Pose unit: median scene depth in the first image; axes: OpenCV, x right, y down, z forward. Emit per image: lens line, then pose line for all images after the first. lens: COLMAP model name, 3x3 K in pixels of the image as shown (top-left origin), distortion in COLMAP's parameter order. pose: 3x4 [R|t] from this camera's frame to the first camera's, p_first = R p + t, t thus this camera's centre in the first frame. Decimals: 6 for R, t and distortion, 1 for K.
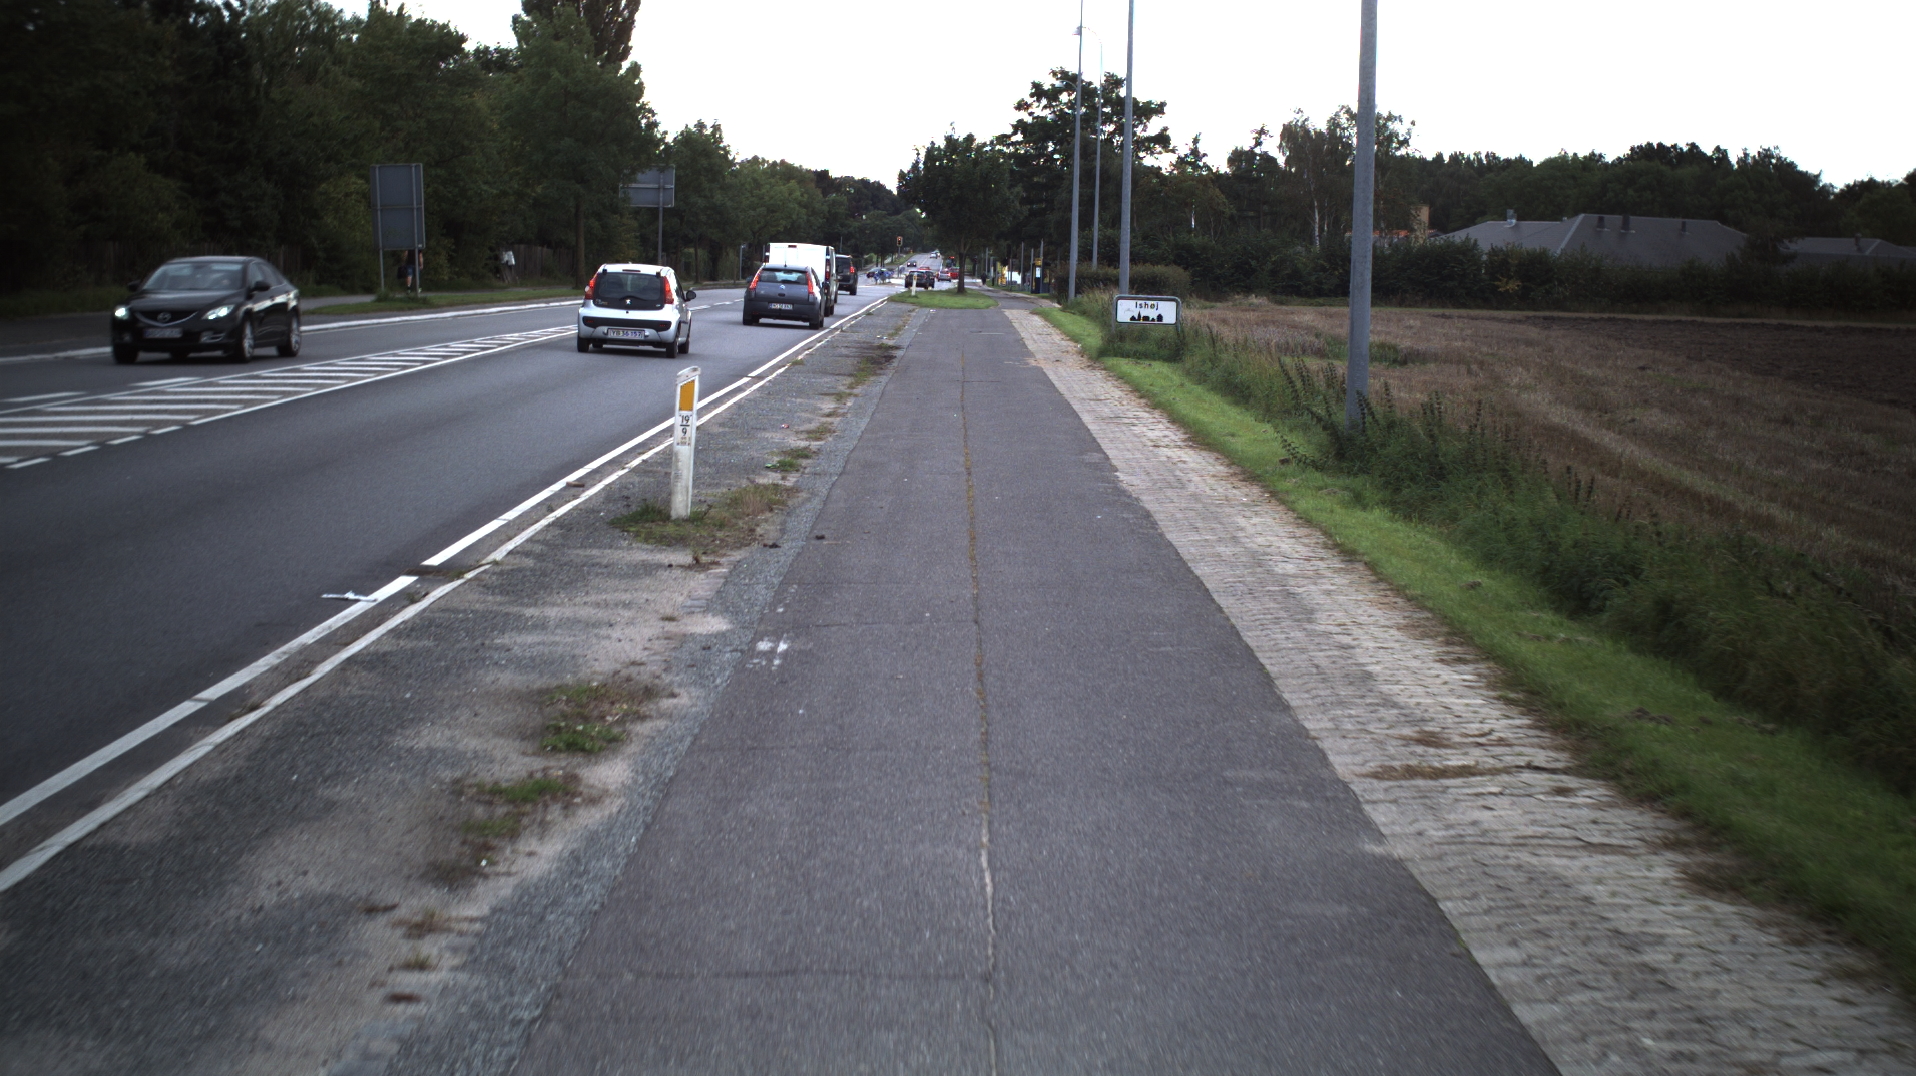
lens RADIAL K [[3123.1, 0, 958.0], [0, 3123.1, 538.0], [0, 0, 1]] dist [-0.239271, 0.128684]
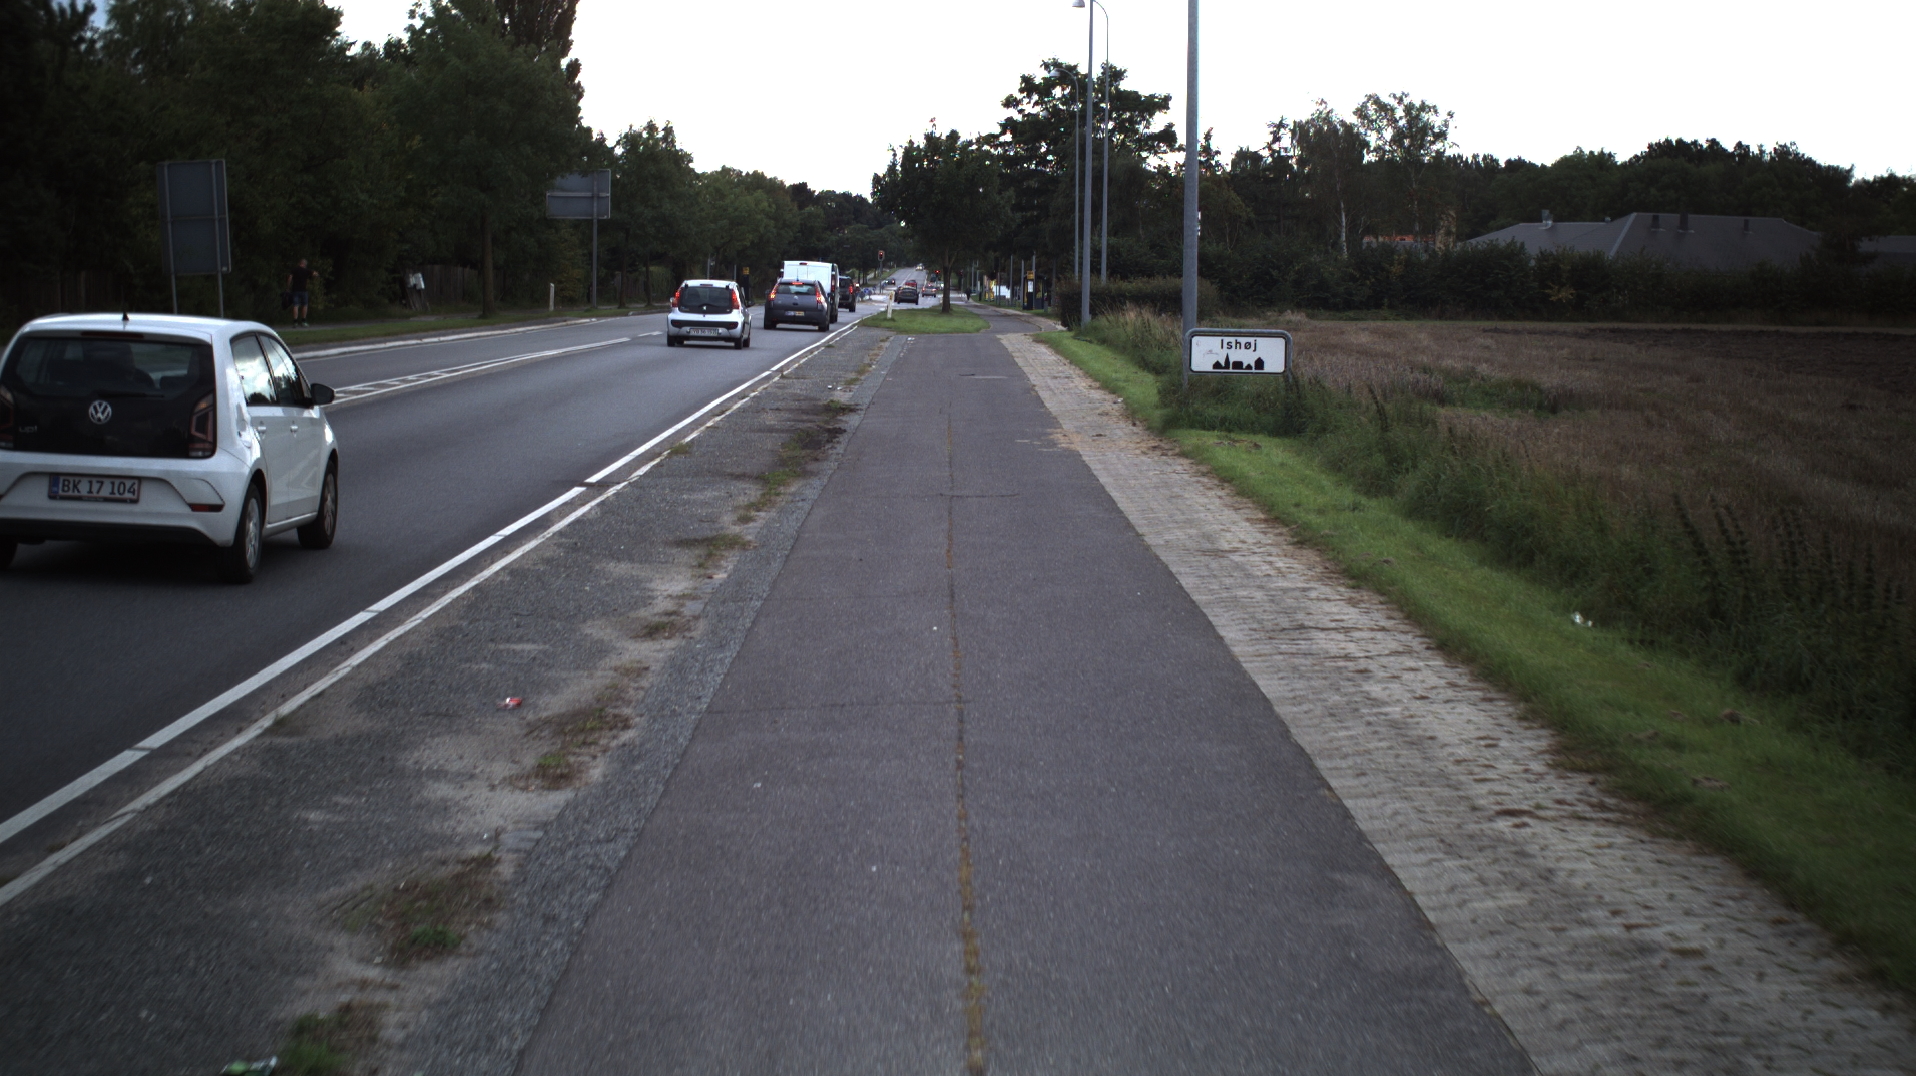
lens RADIAL K [[3123.1, 0, 958.0], [0, 3123.1, 538.0], [0, 0, 1]] dist [-0.239271, 0.128684]
pose [[0.999867, -0.015948, 0.003445, 0.000213], [0.015962, 0.999863, -0.004352, -0.010013], [-0.003375, 0.004407, 0.999985, 0.109319]]
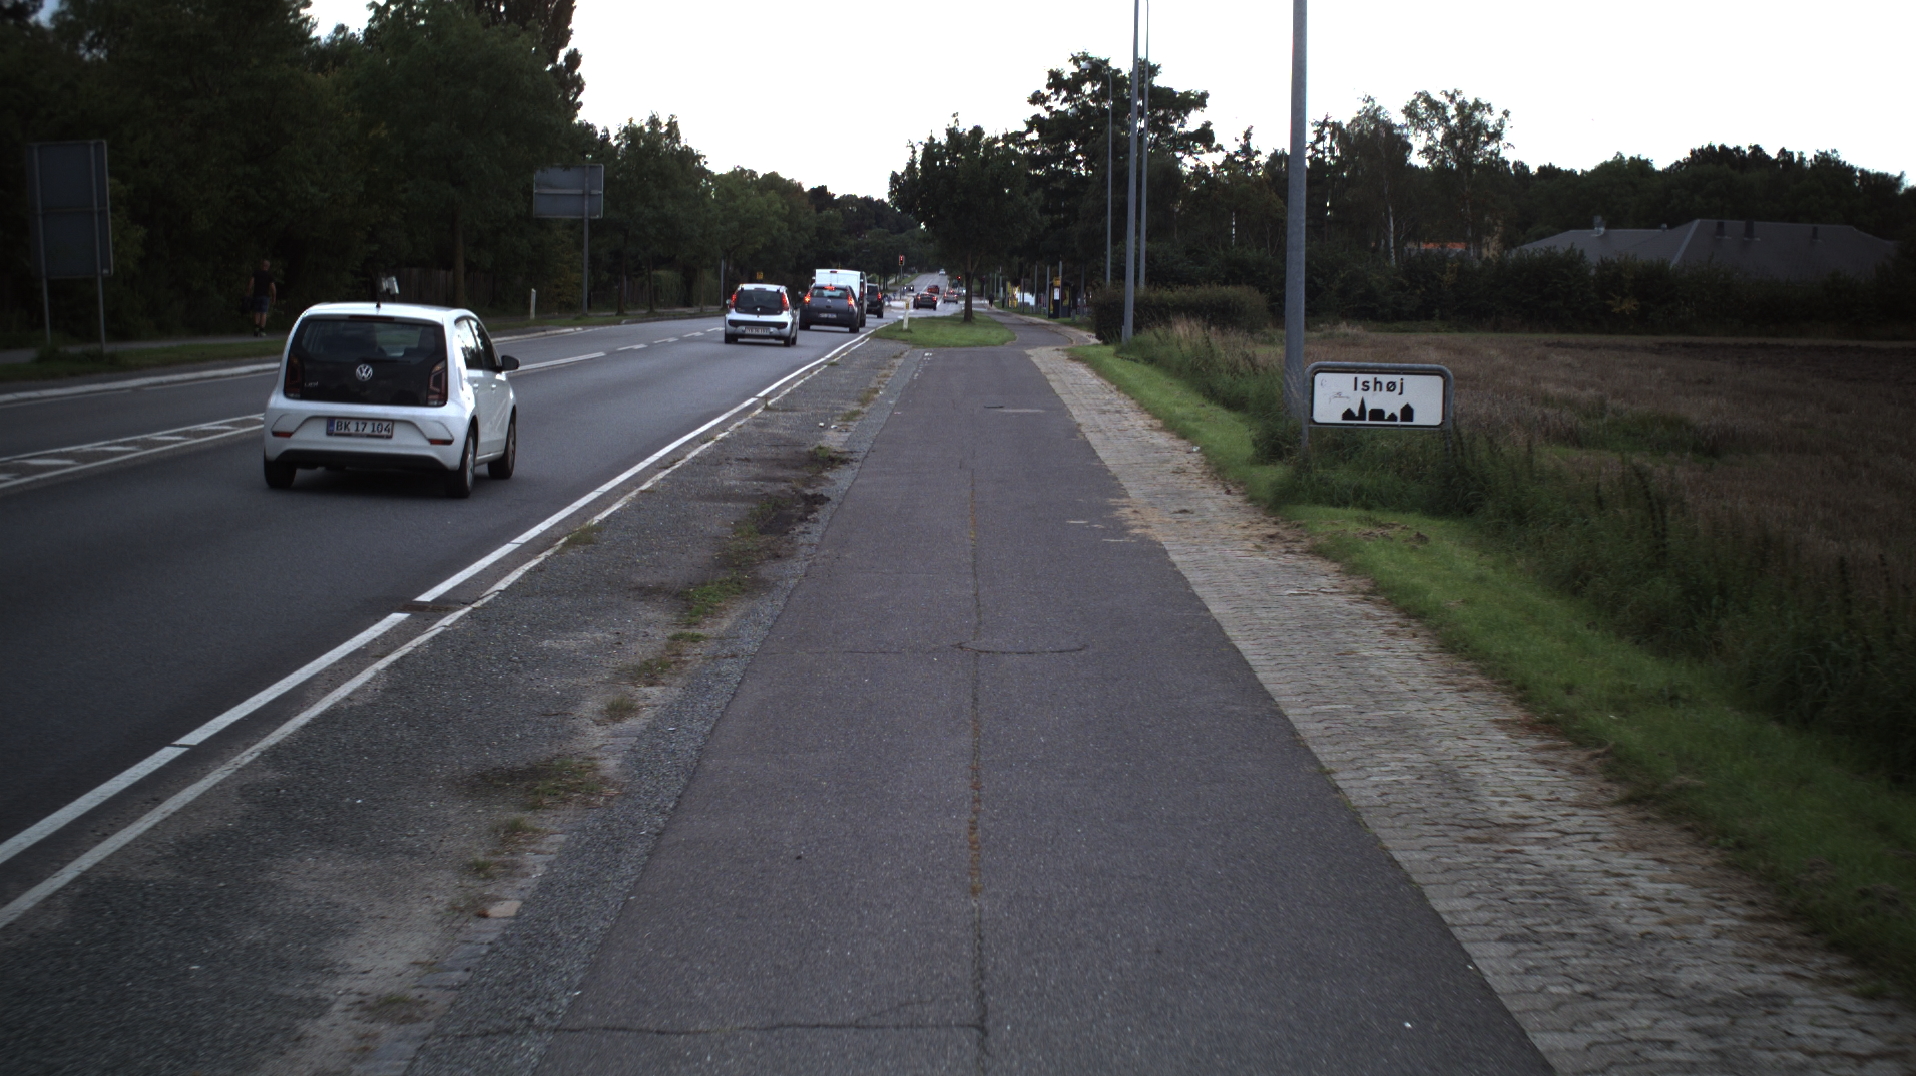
lens RADIAL K [[3123.1, 0, 958.0], [0, 3123.1, 538.0], [0, 0, 1]] dist [-0.239271, 0.128684]
pose [[0.999942, -0.010319, -0.003125, 0.000212], [0.010300, 0.999928, -0.006233, -0.015042], [0.003189, 0.006201, 0.999976, 0.163941]]
